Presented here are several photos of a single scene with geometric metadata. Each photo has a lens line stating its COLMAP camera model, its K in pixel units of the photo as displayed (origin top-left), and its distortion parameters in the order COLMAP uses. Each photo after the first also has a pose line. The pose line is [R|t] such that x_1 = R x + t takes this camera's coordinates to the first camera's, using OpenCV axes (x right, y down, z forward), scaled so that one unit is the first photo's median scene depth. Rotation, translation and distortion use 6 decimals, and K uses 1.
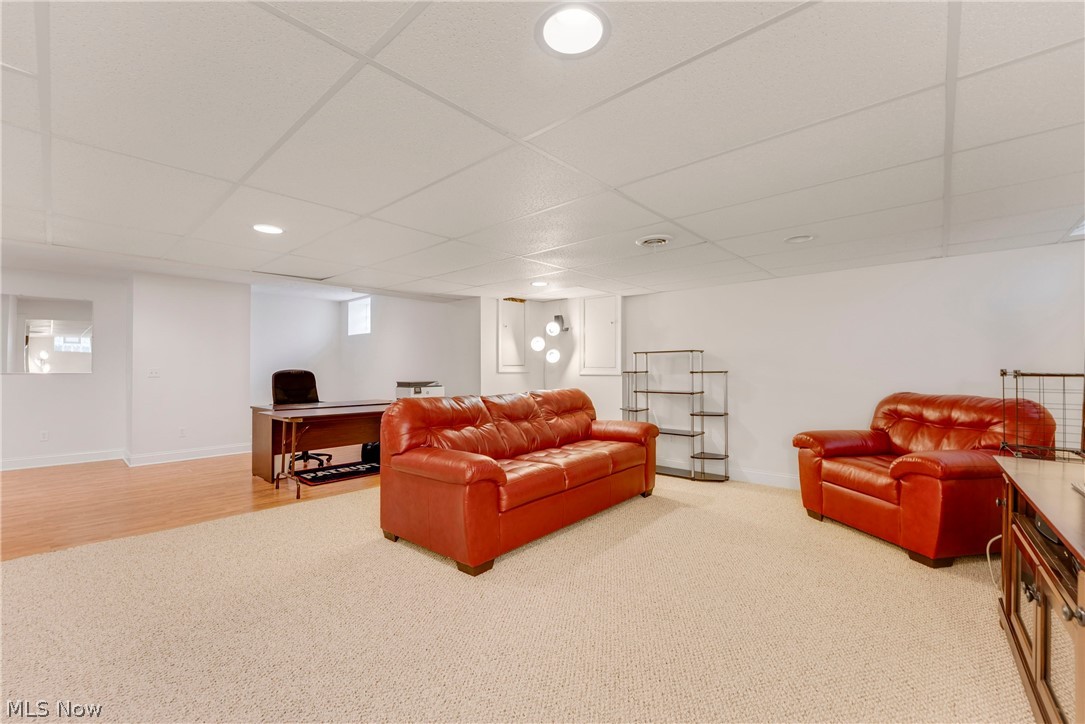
lens RADIAL K [[441.0, 0, 542.5], [0, 441.0, 362.0], [0, 0, 1]] dist [-0.014788, -0.000107]
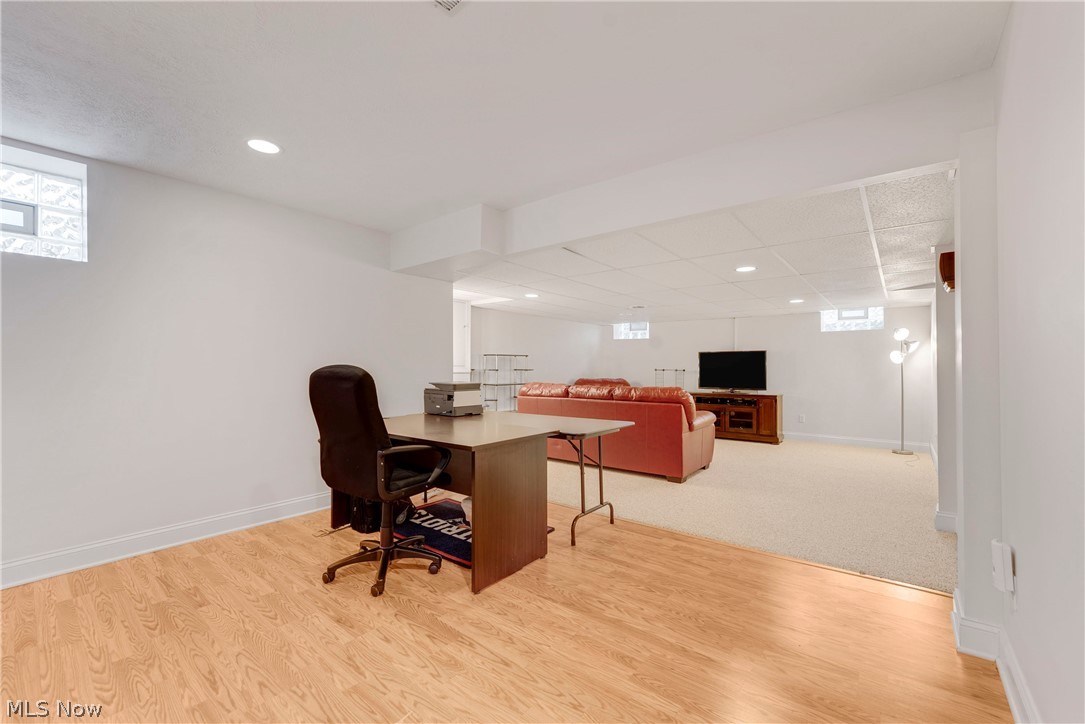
lens RADIAL K [[441.0, 0, 542.5], [0, 441.0, 362.0], [0, 0, 1]] dist [-0.014788, -0.000107]
pose [[-0.024223, 0.016861, 0.999564, -1.037609], [-0.023093, 0.999582, -0.017421, 0.018651], [-0.999440, -0.023505, -0.023824, 0.866951]]
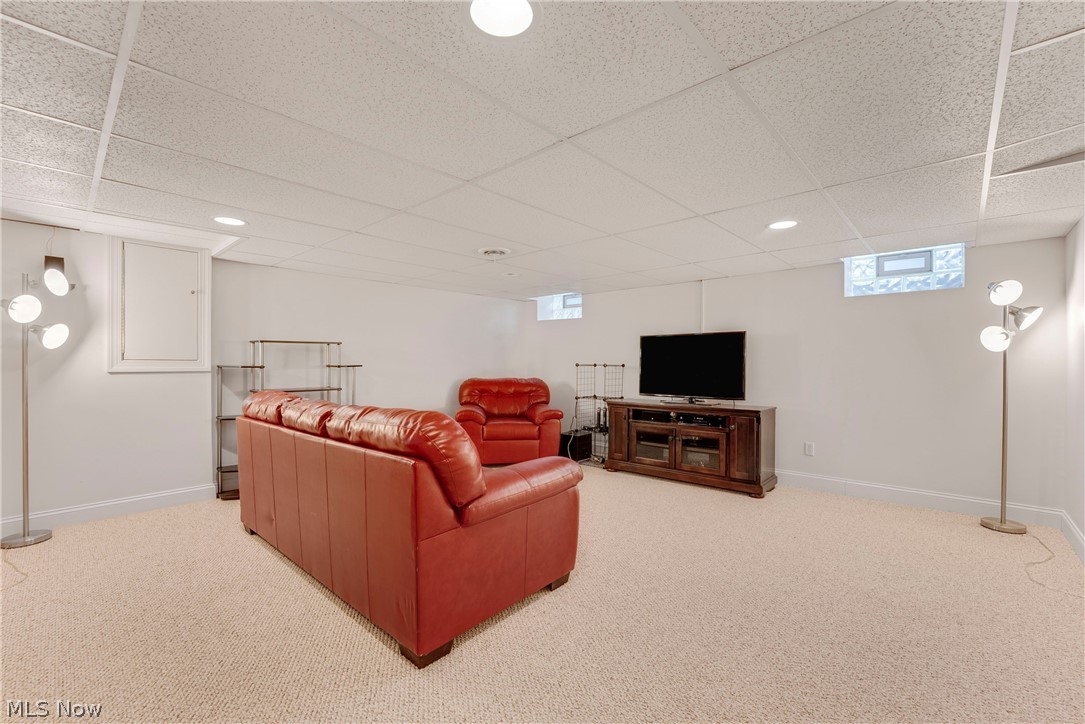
lens RADIAL K [[445.8, 0, 544.5], [0, 445.8, 359.3], [0, 0, 1]] dist [-0.012293, 0.000197]
pose [[0.041374, 0.007137, 0.999118, -0.512605], [-0.019369, 0.999792, -0.006339, 0.006000], [-0.998956, -0.019089, 0.041503, 0.474648]]
